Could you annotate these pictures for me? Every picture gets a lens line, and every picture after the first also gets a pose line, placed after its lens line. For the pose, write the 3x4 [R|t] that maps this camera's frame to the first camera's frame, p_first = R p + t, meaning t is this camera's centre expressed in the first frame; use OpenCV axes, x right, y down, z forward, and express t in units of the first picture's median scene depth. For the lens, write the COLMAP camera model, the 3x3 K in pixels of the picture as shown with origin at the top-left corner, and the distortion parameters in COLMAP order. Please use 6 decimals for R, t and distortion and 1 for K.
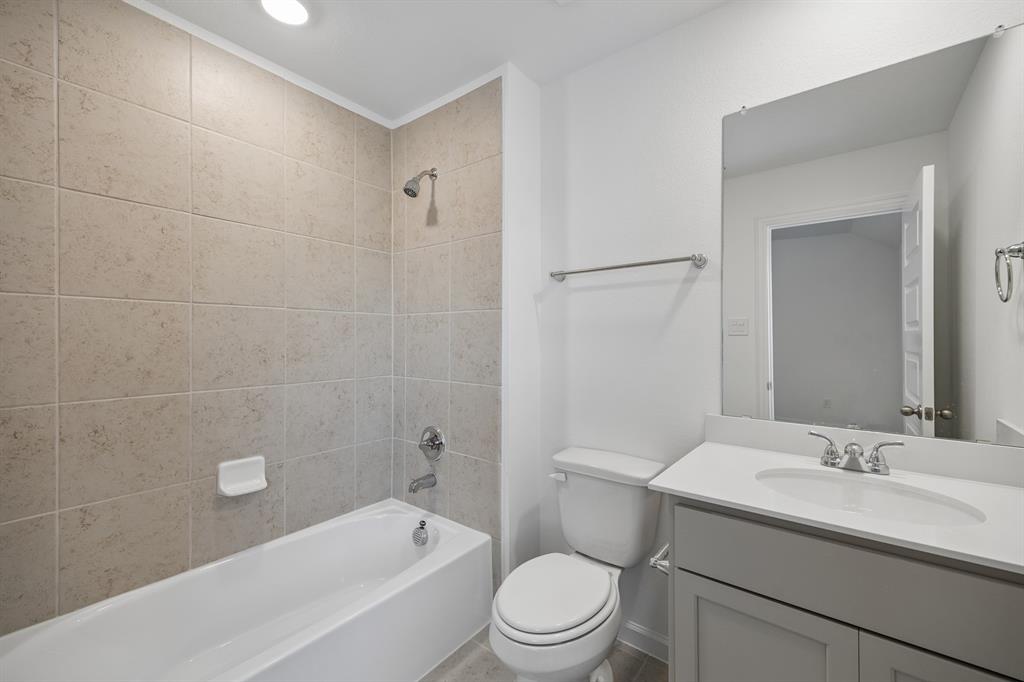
lens RADIAL K [[411.1, 0, 515.9], [0, 411.1, 340.7], [0, 0, 1]] dist [0.002420, 0.000255]
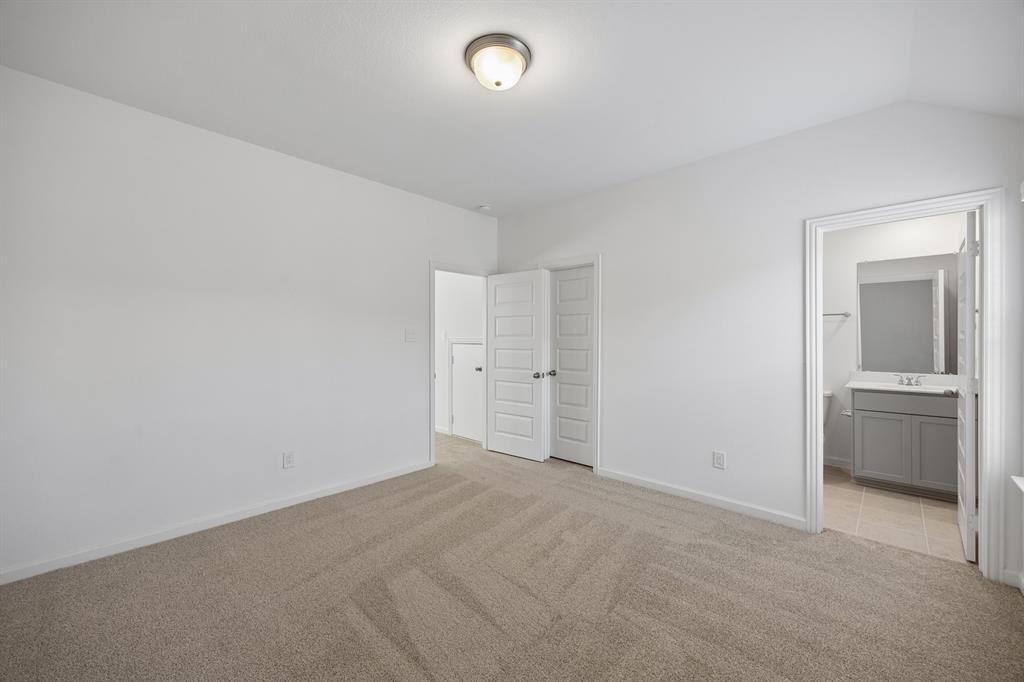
lens RADIAL K [[411.1, 0, 508.5], [0, 411.1, 340.2], [0, 0, 1]] dist [0.002420, 0.000255]
pose [[0.997164, -0.006923, -0.074943, -1.560687], [0.006859, 0.999976, -0.001116, -0.036502], [0.074949, 0.000599, 0.997187, -1.851703]]
